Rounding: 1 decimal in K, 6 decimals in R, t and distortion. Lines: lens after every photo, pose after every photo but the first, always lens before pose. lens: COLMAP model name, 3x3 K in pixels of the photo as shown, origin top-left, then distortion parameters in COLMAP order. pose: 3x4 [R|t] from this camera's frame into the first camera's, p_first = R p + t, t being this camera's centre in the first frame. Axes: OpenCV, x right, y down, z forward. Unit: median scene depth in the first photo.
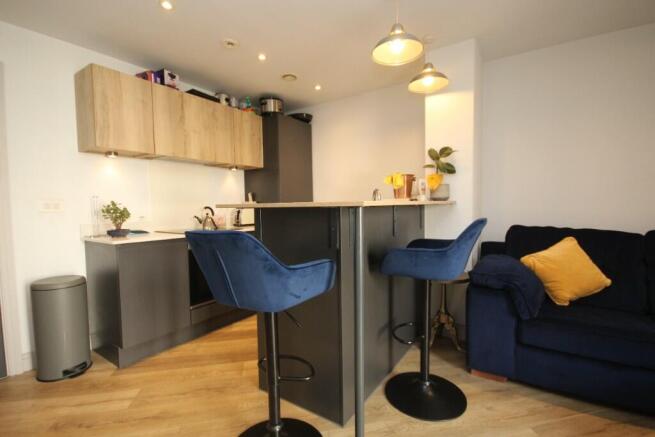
lens RADIAL K [[303.1, 0, 329.2], [0, 303.1, 220.5], [0, 0, 1]] dist [0.004615, 0.000092]
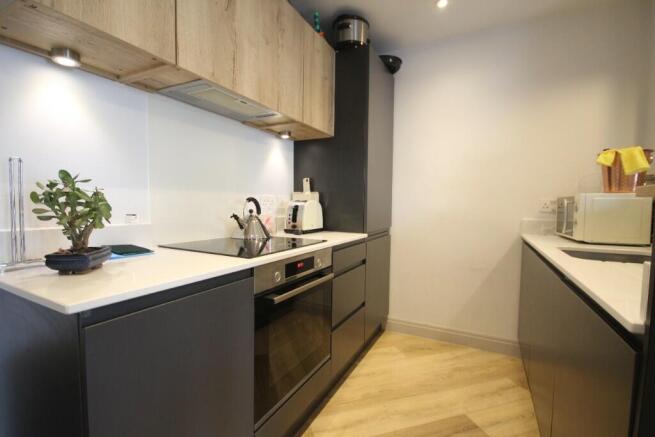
lens RADIAL K [[303.1, 0, 325.3], [0, 303.1, 218.2], [0, 0, 1]] dist [0.004615, 0.000092]
pose [[0.995575, 0.023141, 0.091071, -0.324100], [-0.022963, 0.999732, -0.003000, -0.010023], [-0.091116, 0.000895, 0.995840, 0.454764]]
